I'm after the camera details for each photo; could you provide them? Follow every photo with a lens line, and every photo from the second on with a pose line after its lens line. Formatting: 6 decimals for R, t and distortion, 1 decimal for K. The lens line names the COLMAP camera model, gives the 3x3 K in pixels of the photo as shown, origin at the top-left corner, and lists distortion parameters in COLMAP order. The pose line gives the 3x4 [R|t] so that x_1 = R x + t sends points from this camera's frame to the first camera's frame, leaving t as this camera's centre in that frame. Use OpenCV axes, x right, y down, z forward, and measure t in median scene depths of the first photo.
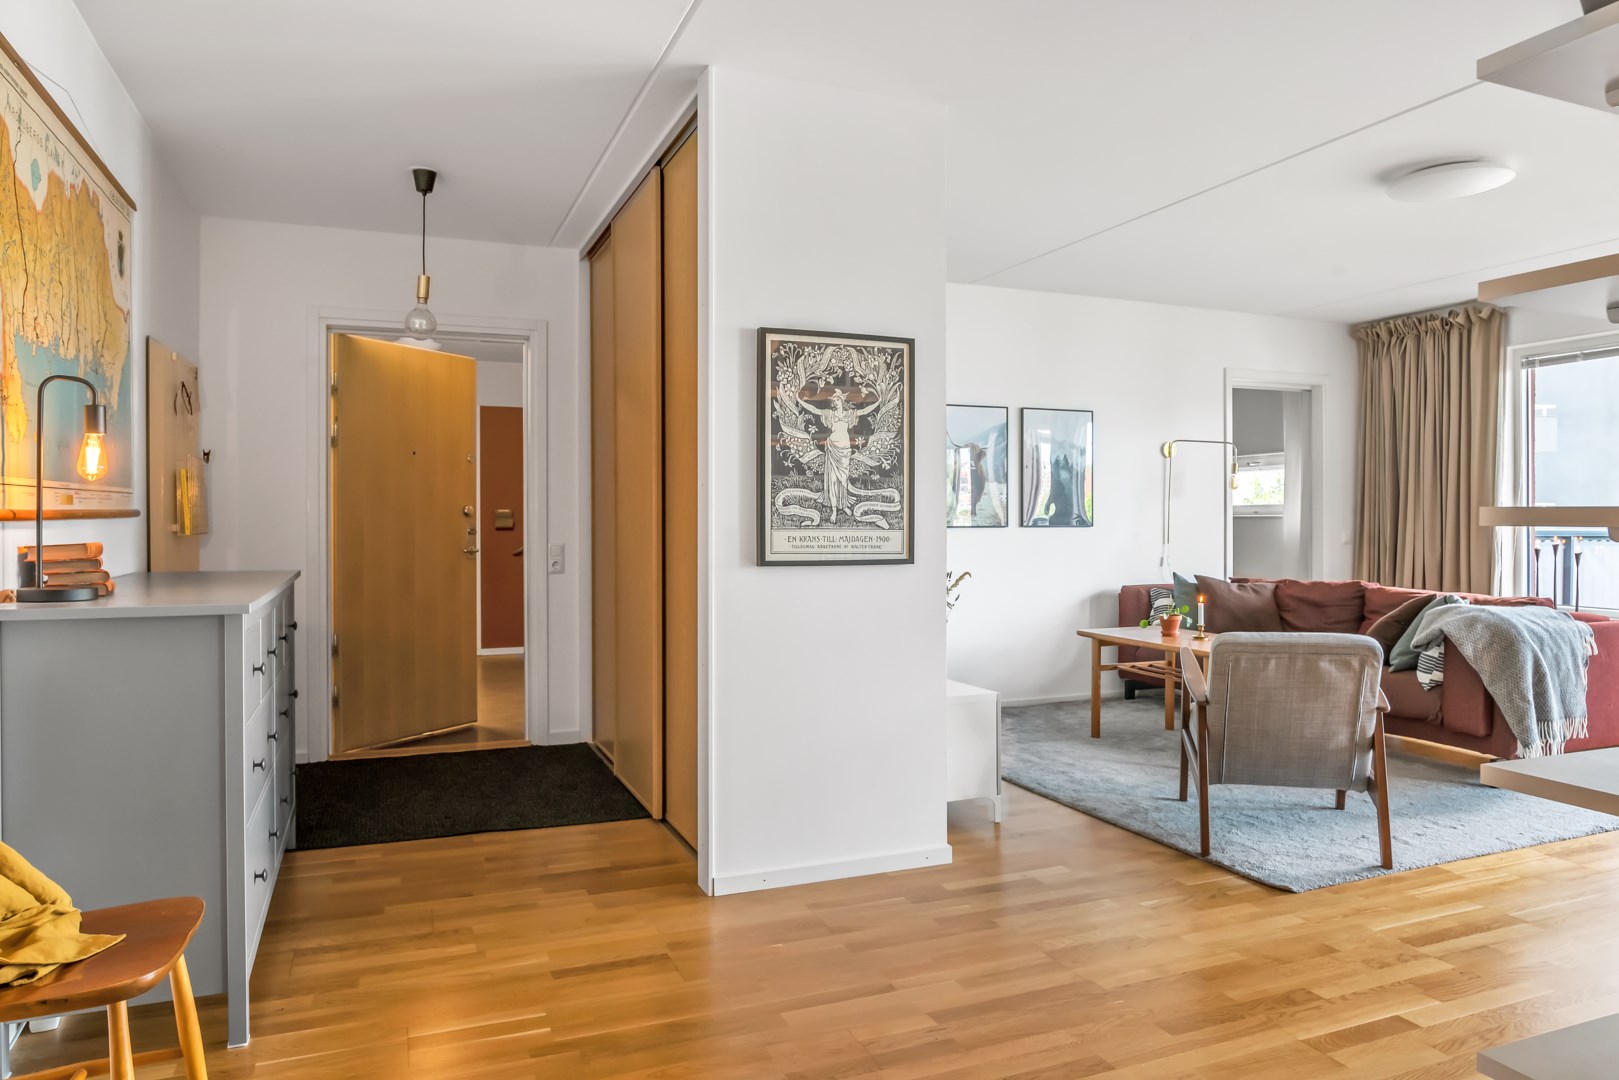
lens RADIAL K [[1059.8, 0, 797.4], [0, 1059.8, 539.0], [0, 0, 1]] dist [-0.029714, 0.006099]
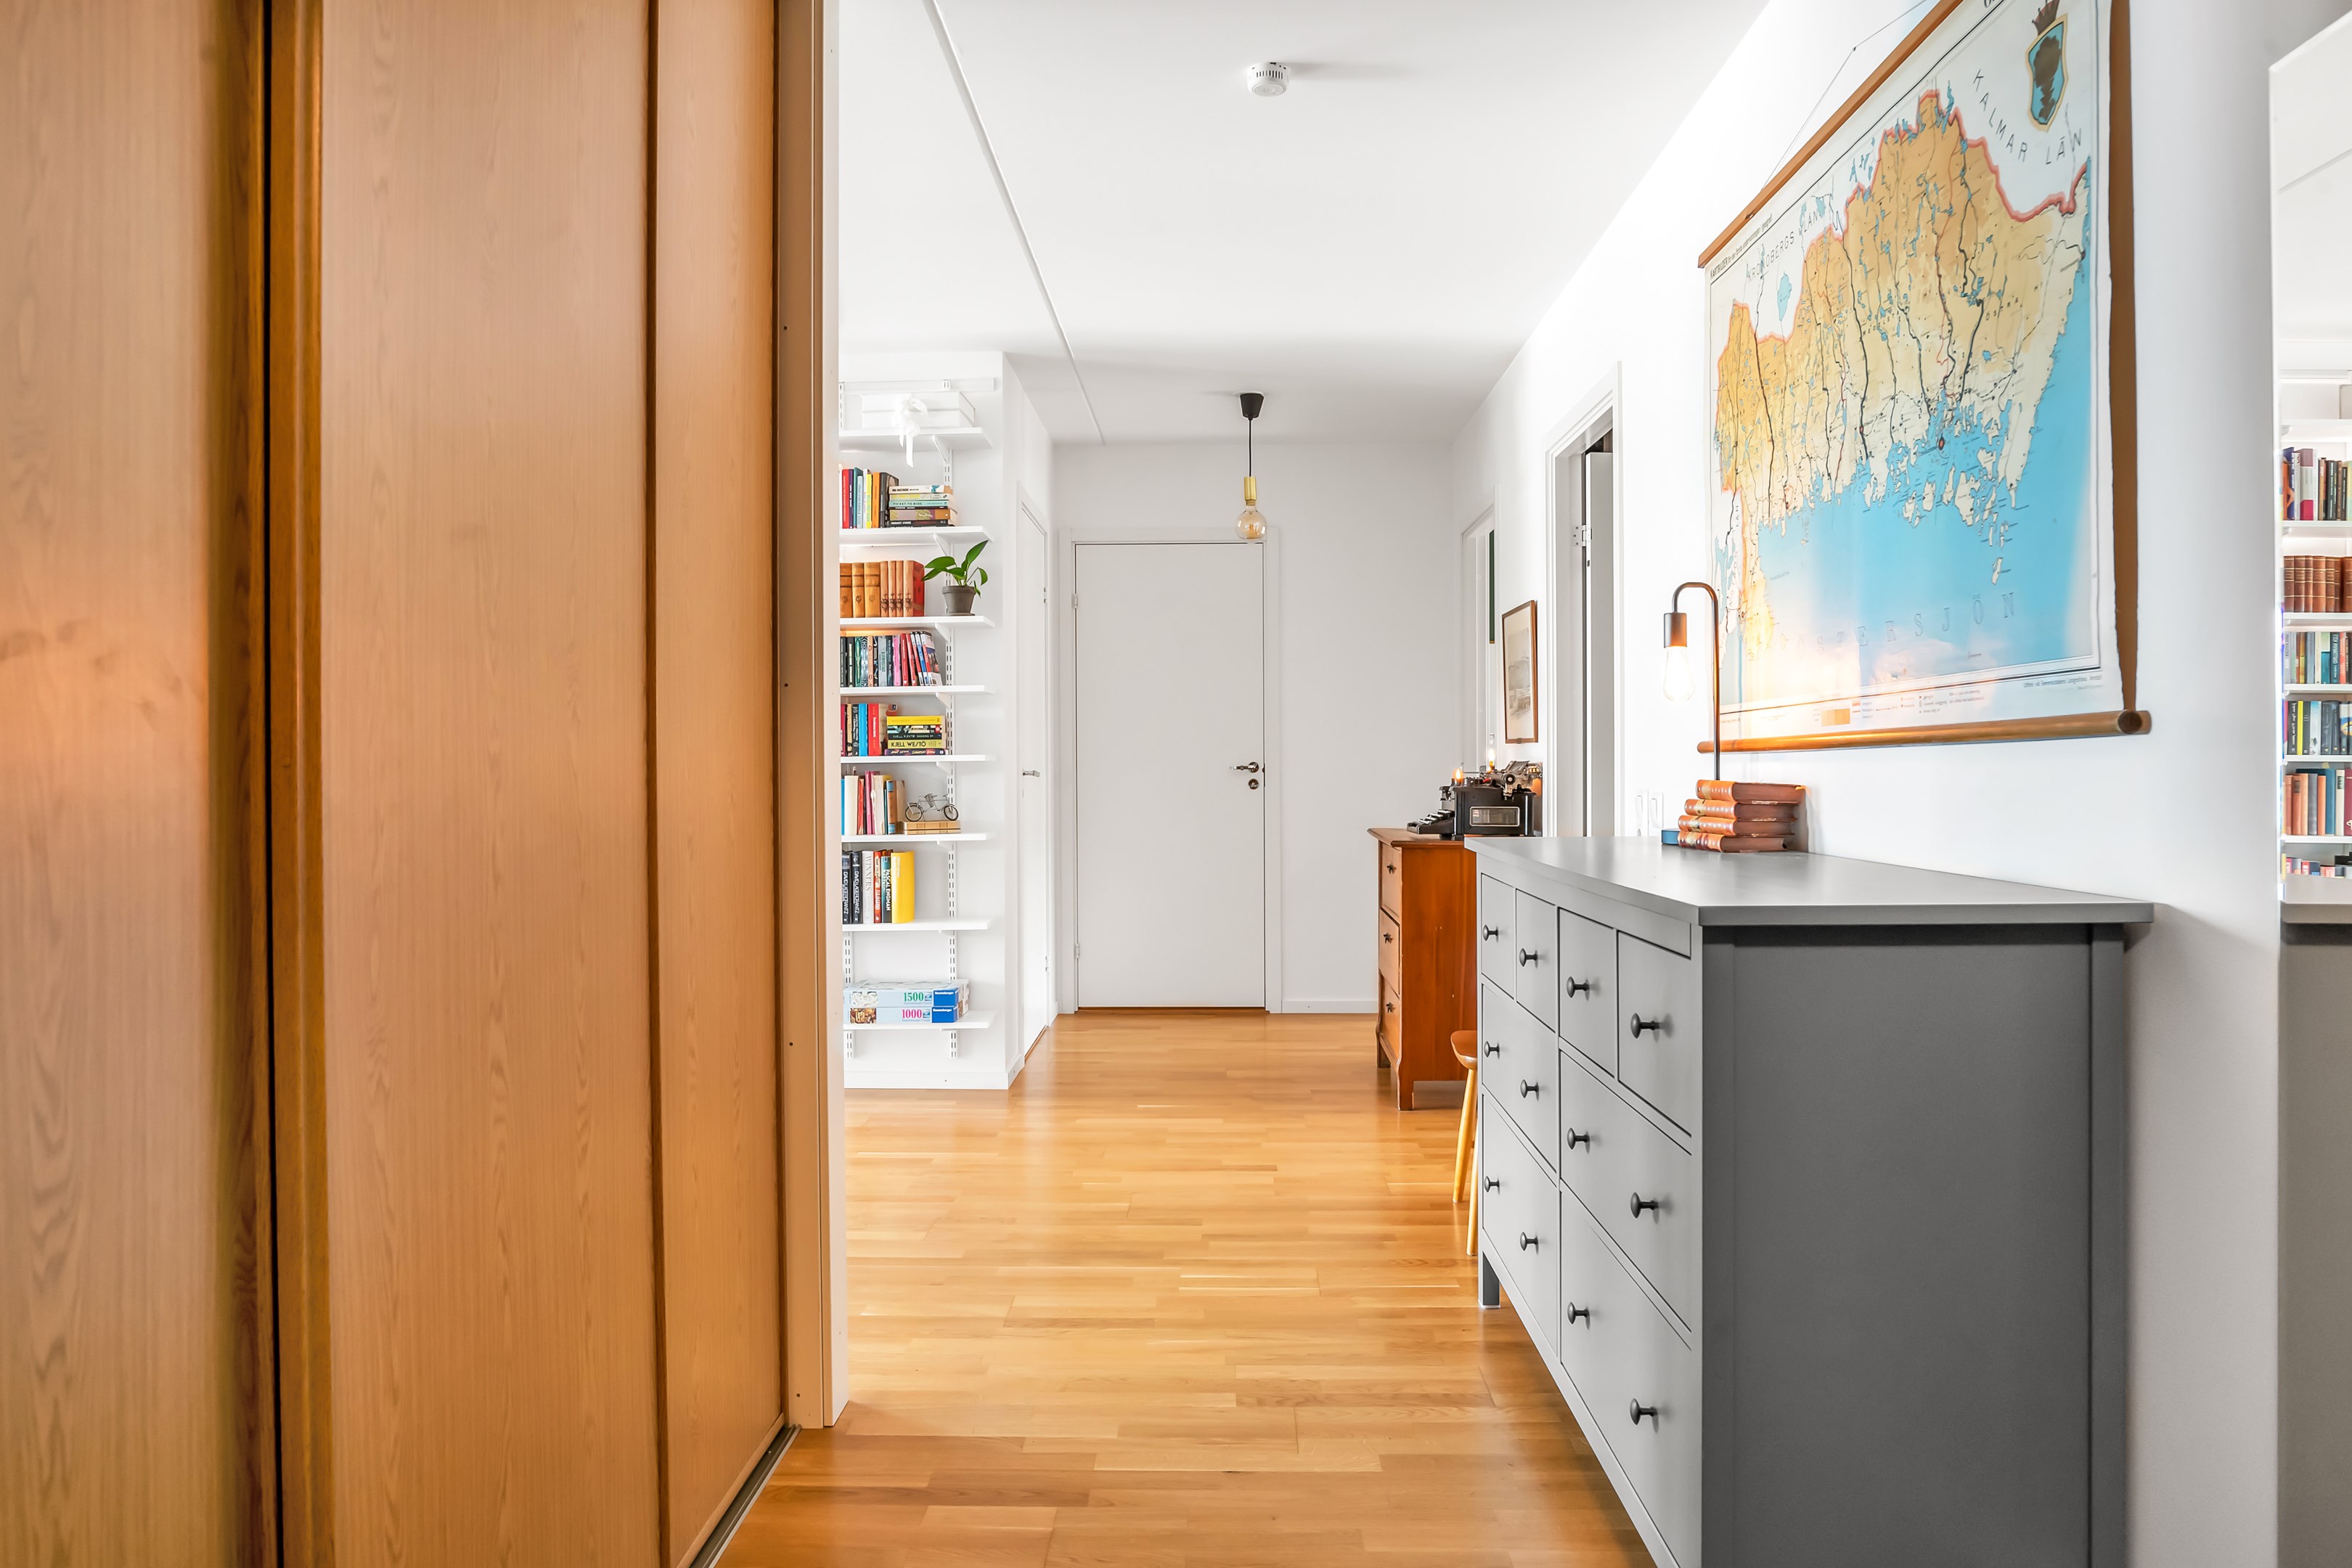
lens RADIAL K [[1608.5, 0, 1165.9], [0, 1608.5, 783.2], [0, 0, 1]] dist [-0.047086, 0.017495]
pose [[-0.919408, 0.003431, 0.393290, -0.344412], [0.016437, 0.999423, 0.029707, -0.016547], [-0.392961, 0.033777, -0.918935, 1.001742]]
